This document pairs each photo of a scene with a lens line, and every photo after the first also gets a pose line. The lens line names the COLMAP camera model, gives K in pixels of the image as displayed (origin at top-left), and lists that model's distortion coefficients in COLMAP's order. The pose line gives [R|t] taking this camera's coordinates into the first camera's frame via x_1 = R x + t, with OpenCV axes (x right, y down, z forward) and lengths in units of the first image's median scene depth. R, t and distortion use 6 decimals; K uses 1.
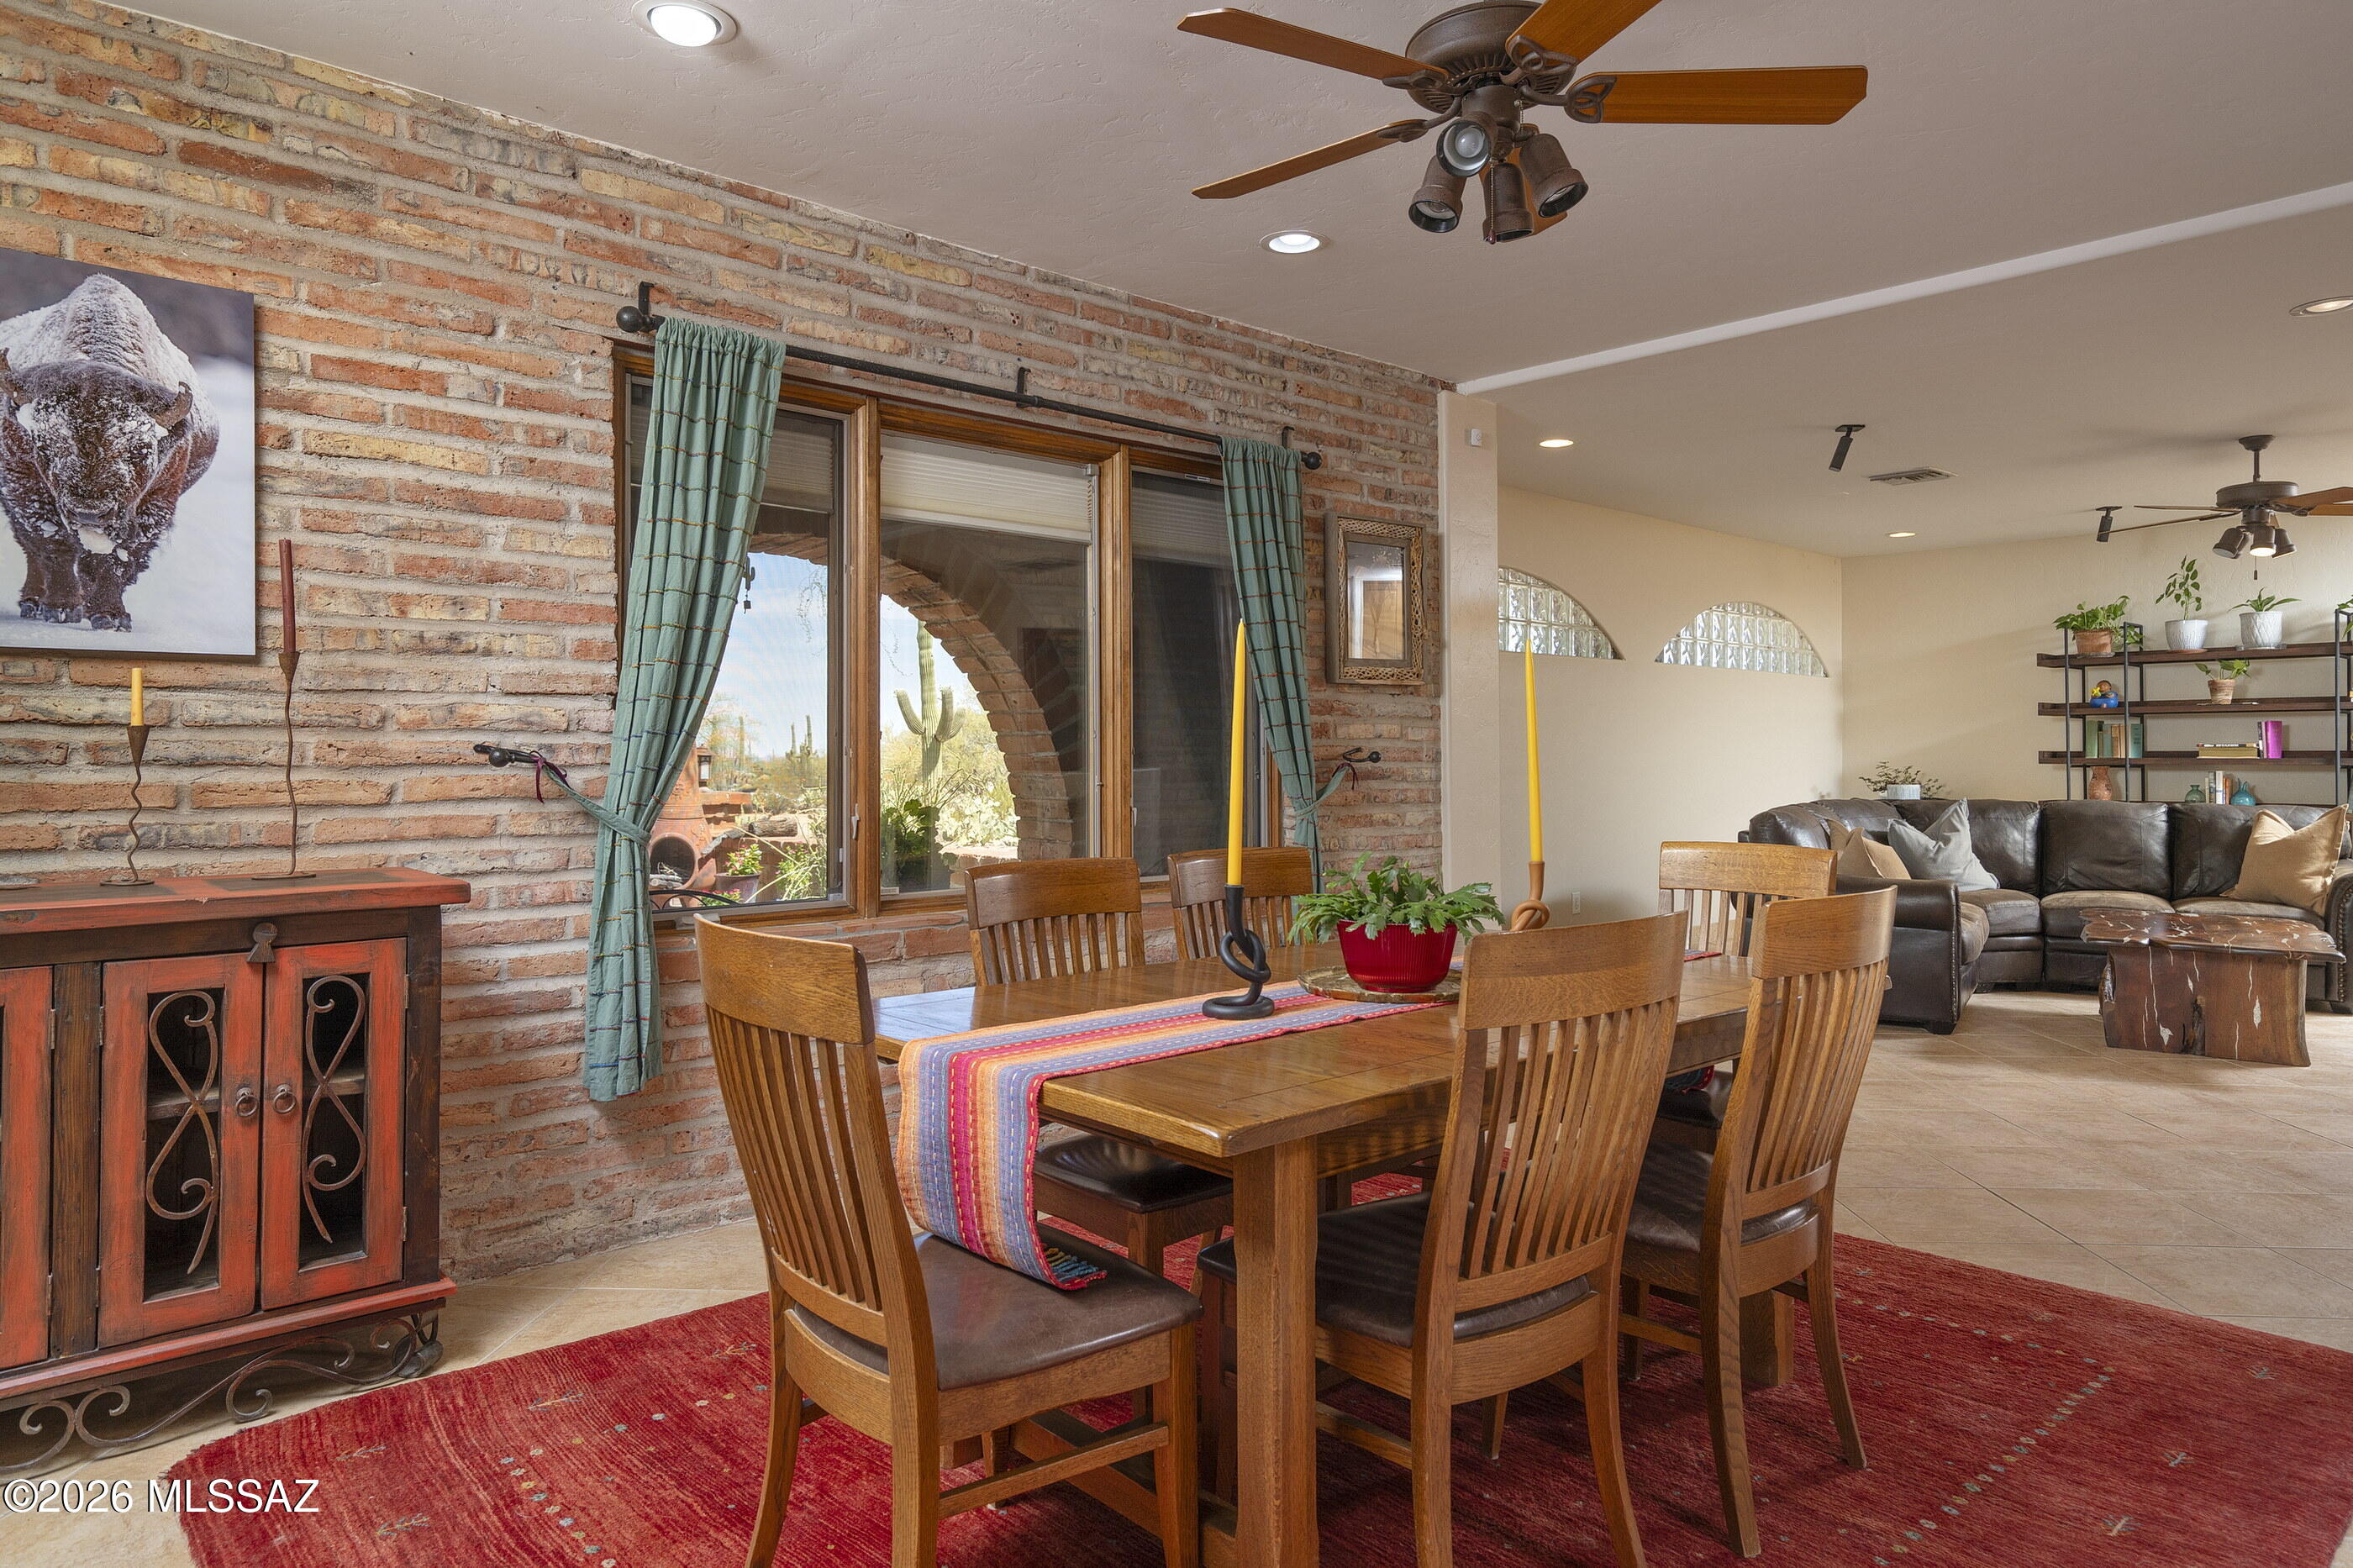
lens RADIAL K [[1442.9, 0, 1174.5], [0, 1442.9, 716.1], [0, 0, 1]] dist [-0.000329, 0.000135]
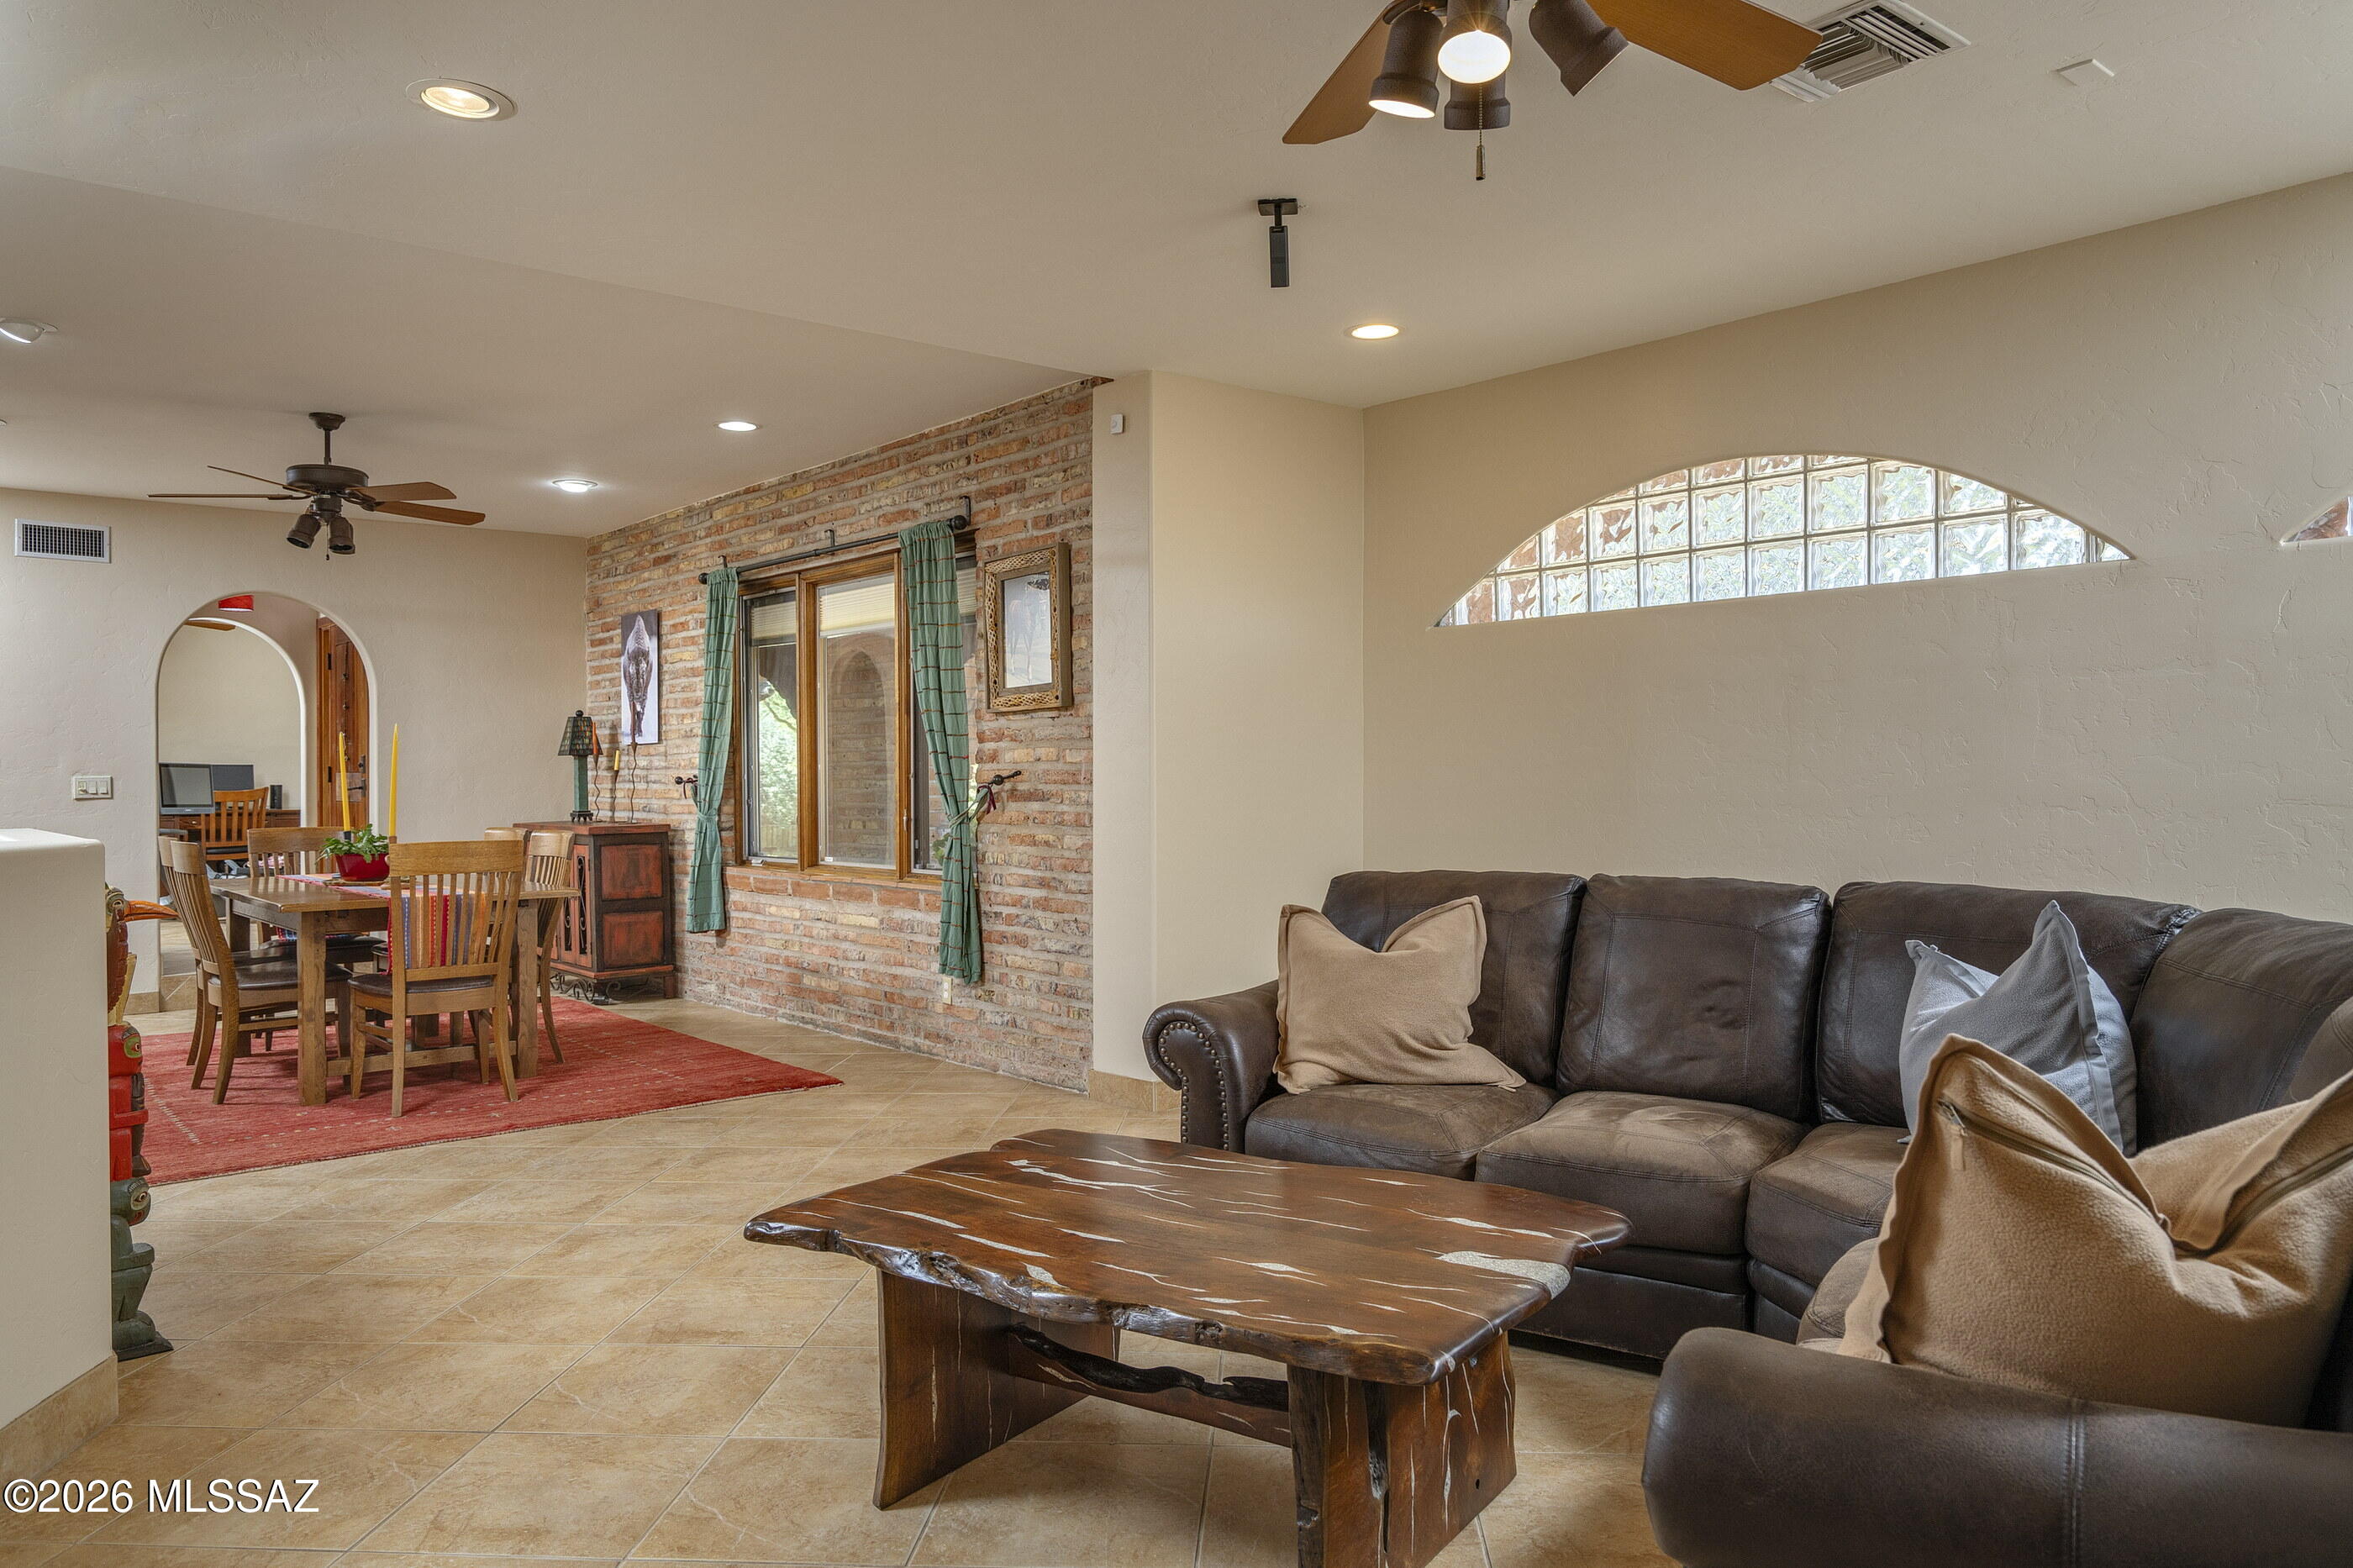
lens RADIAL K [[1656.2, 0, 1176.5], [0, 1656.2, 784.0], [0, 0, 1]] dist [0.000192, -0.000225]
pose [[-0.049360, 0.008280, -0.998747, 1.537921], [0.034151, 0.999395, 0.006597, 0.031484], [0.998197, -0.033782, -0.049612, 1.342867]]
